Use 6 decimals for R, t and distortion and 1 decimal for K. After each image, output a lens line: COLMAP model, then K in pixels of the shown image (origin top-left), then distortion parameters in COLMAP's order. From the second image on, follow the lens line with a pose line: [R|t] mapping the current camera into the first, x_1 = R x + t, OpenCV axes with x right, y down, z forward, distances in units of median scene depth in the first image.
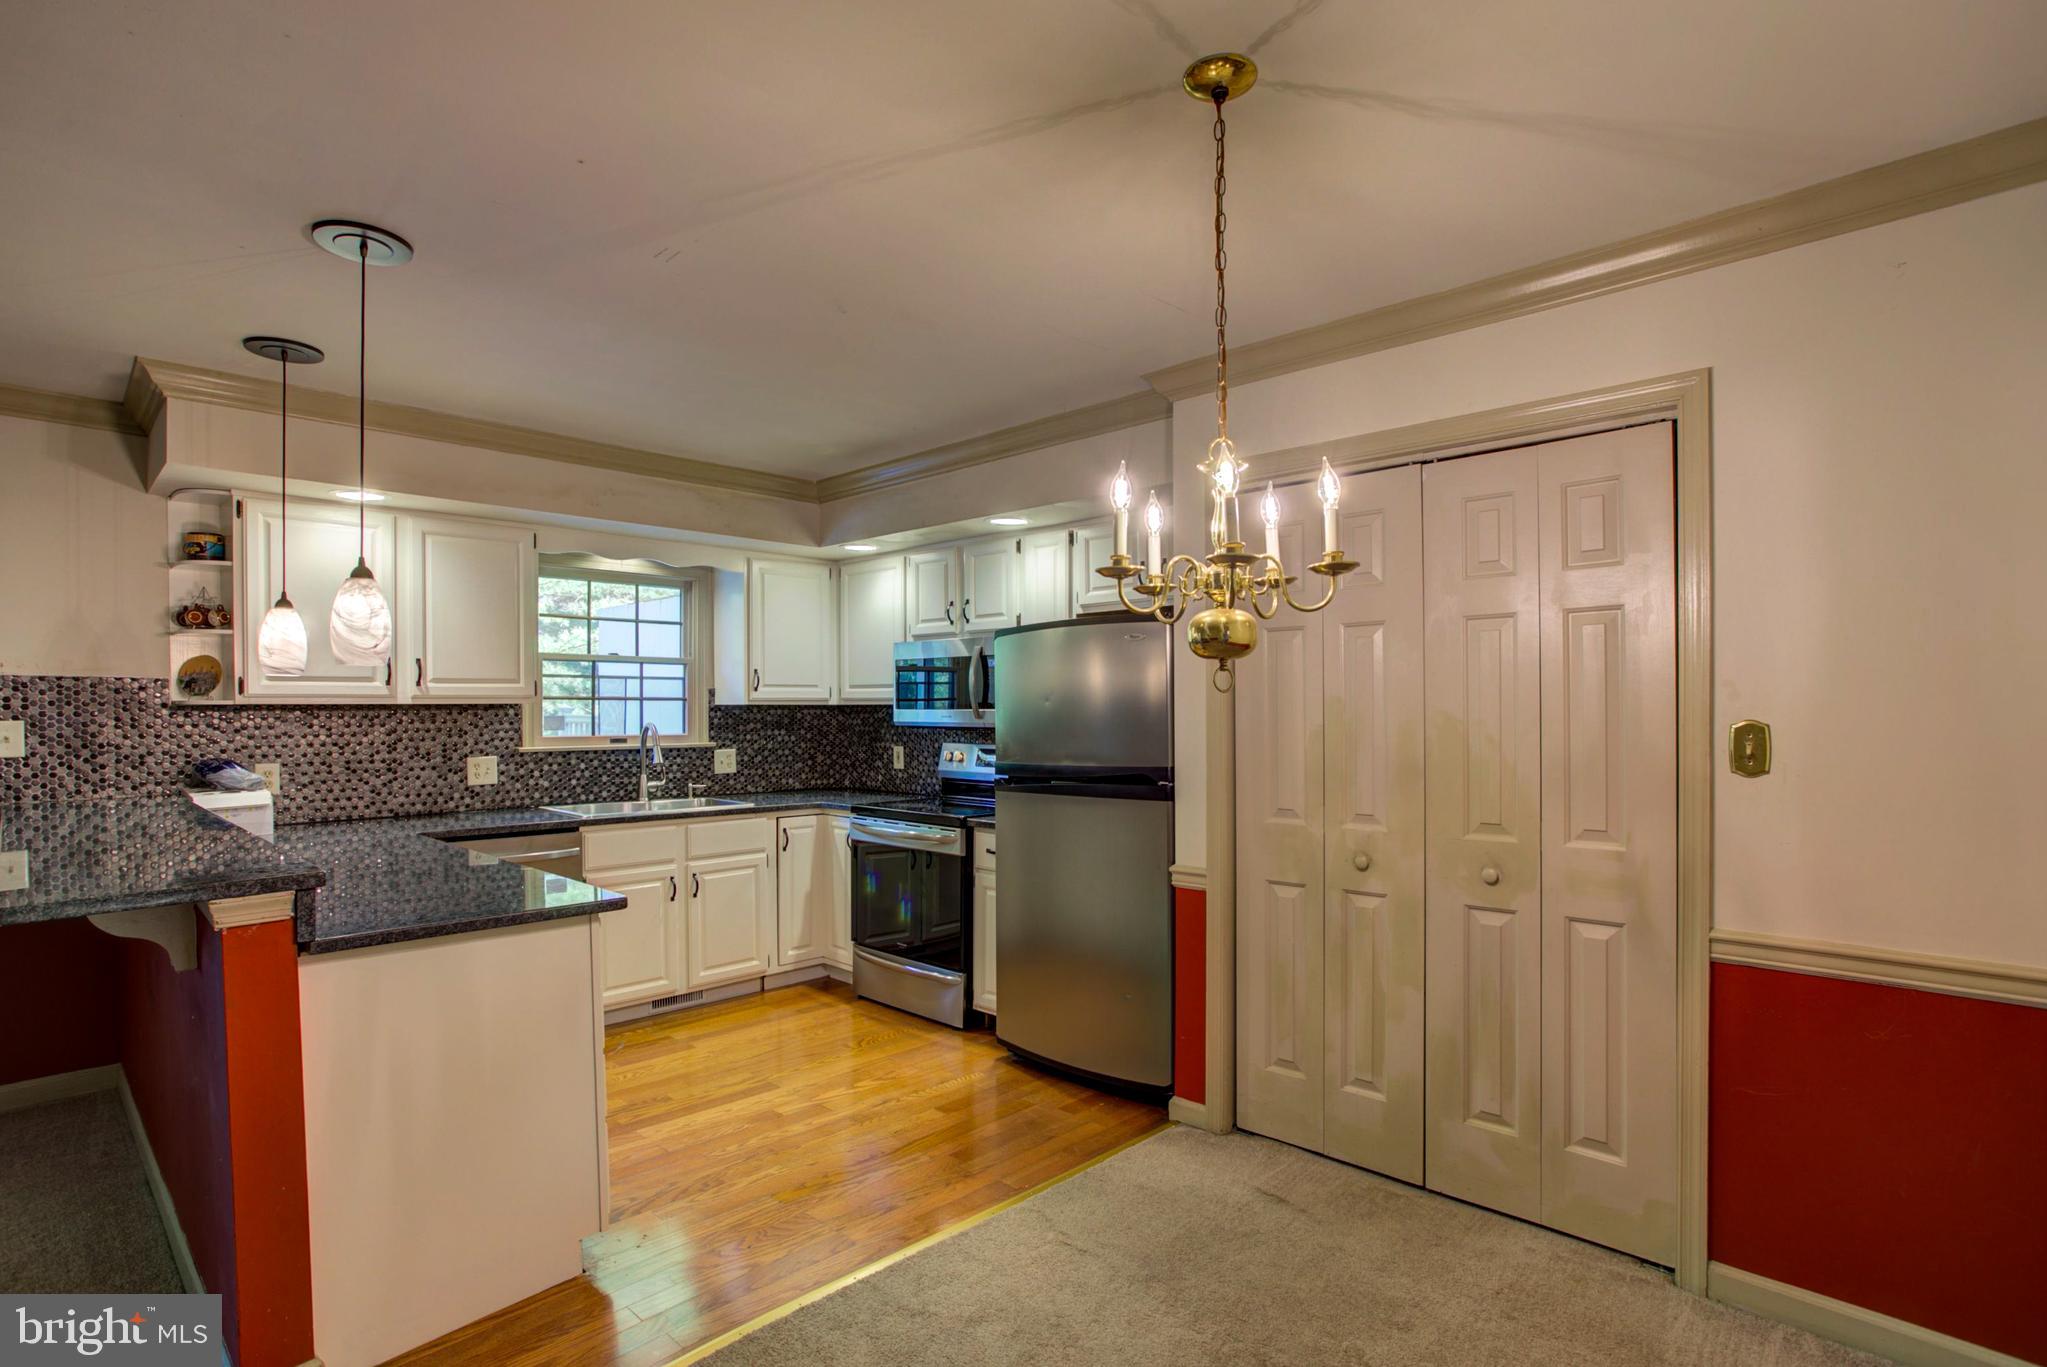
lens RADIAL K [[995.9, 0, 1002.5], [0, 995.9, 695.1], [0, 0, 1]] dist [-0.045795, 0.022555]
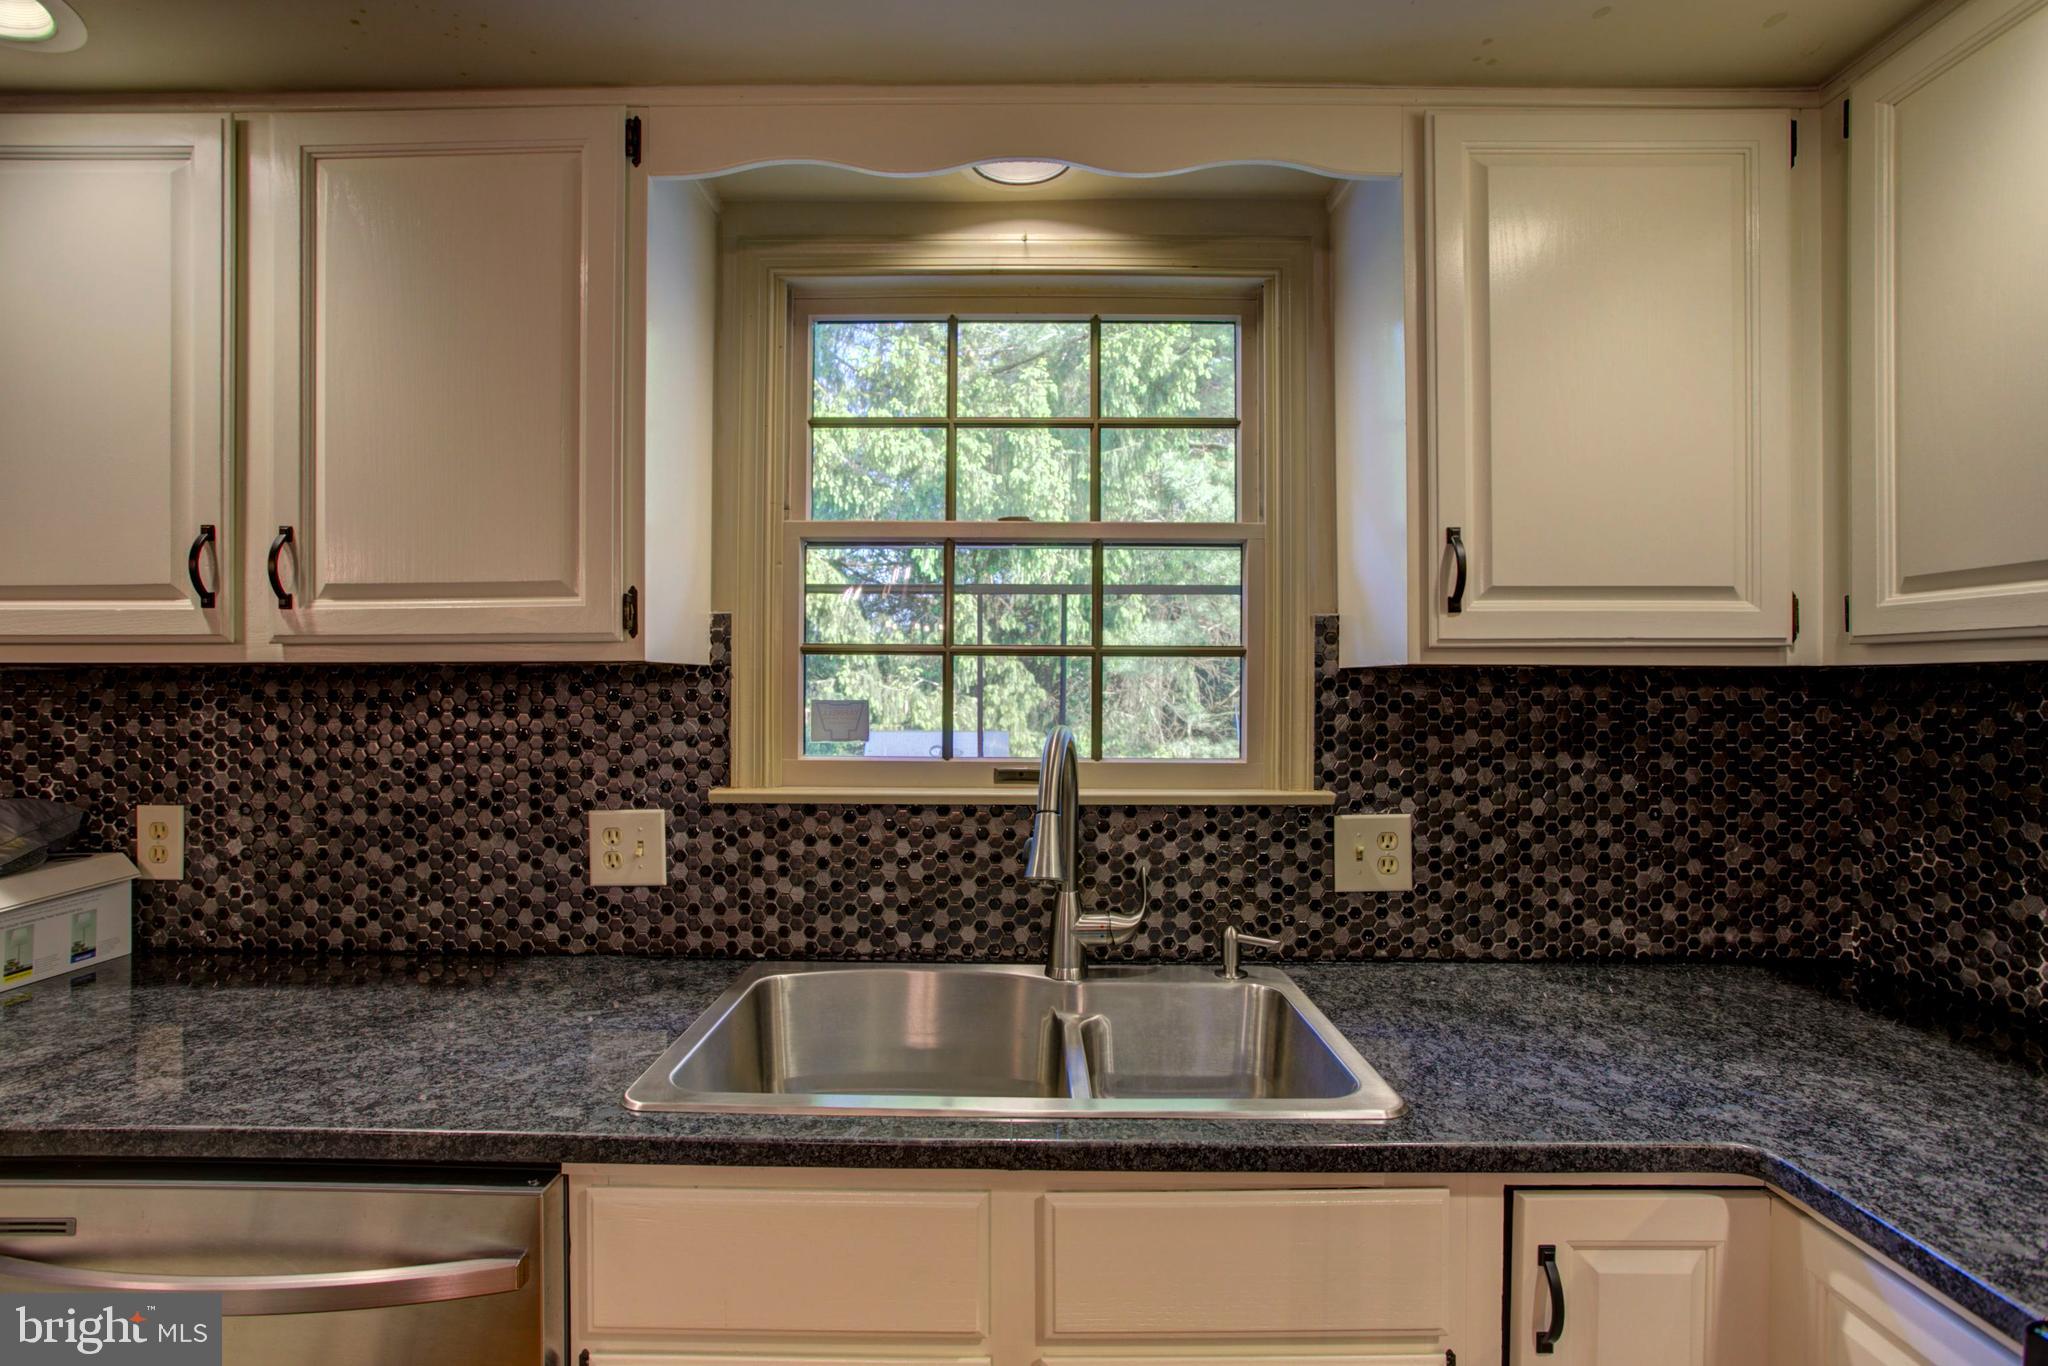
lens RADIAL K [[996.4, 0, 1013.2], [0, 996.4, 685.8], [0, 0, 1]] dist [-0.045795, 0.022555]
pose [[0.694538, 0.005990, -0.719431, -0.152667], [0.004963, 0.999902, 0.013117, 0.011632], [0.719439, -0.012681, 0.694440, 0.792706]]
